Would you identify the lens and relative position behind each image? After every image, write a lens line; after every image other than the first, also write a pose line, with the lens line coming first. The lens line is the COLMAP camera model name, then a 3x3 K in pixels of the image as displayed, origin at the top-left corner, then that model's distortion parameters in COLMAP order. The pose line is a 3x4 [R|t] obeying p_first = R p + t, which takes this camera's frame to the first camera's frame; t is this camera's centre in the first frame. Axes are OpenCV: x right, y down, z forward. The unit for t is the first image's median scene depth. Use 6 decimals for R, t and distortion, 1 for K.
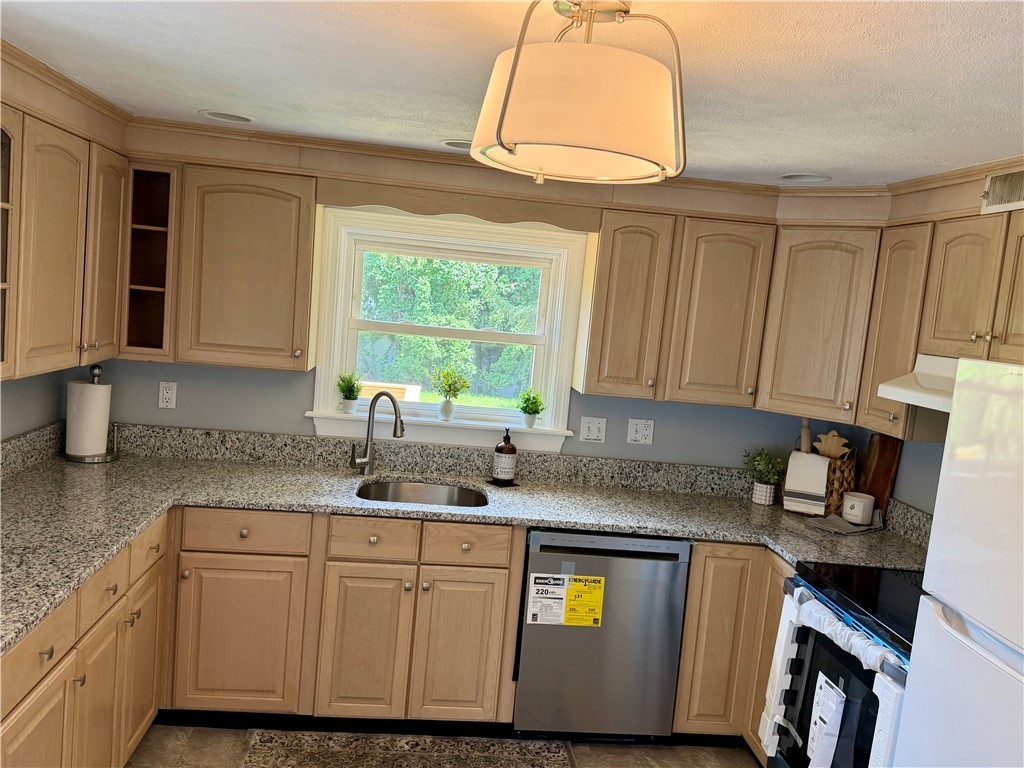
lens RADIAL K [[826.2, 0, 512.0], [0, 826.2, 384.0], [0, 0, 1]] dist [0.170702, -0.367376]
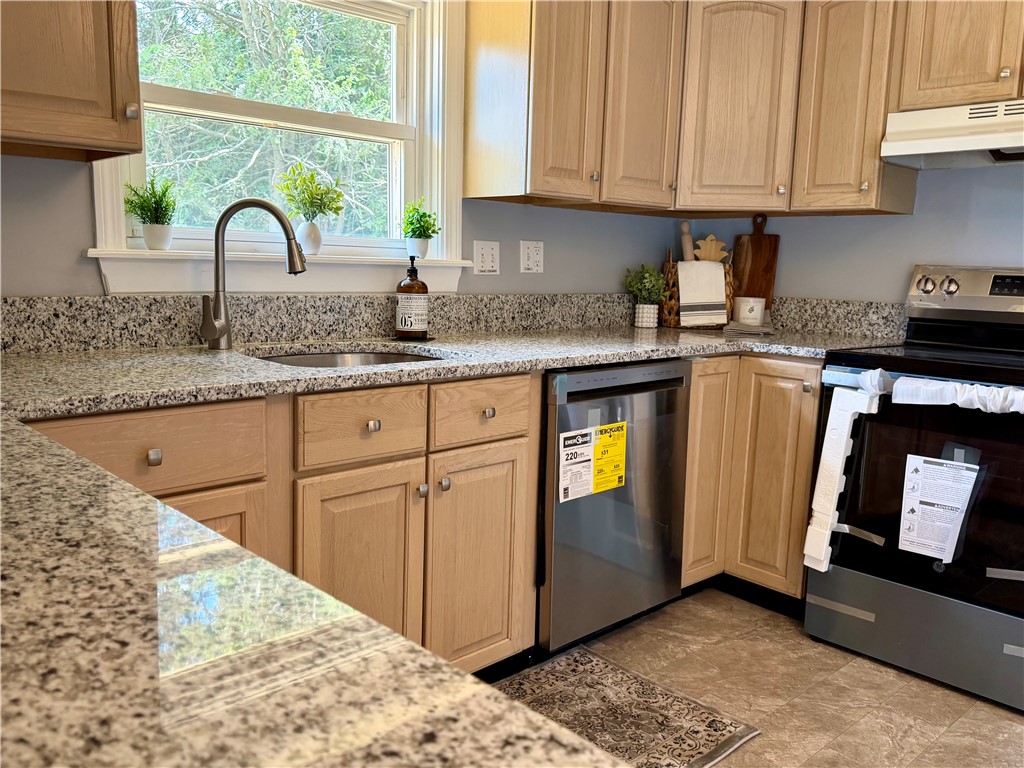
lens RADIAL K [[826.2, 0, 512.0], [0, 826.2, 384.0], [0, 0, 1]] dist [0.170702, -0.367376]
pose [[0.788291, -0.160722, 0.593941, -0.396988], [0.106910, 0.986377, 0.125024, 0.086806], [-0.605944, -0.035057, 0.794735, 0.436344]]
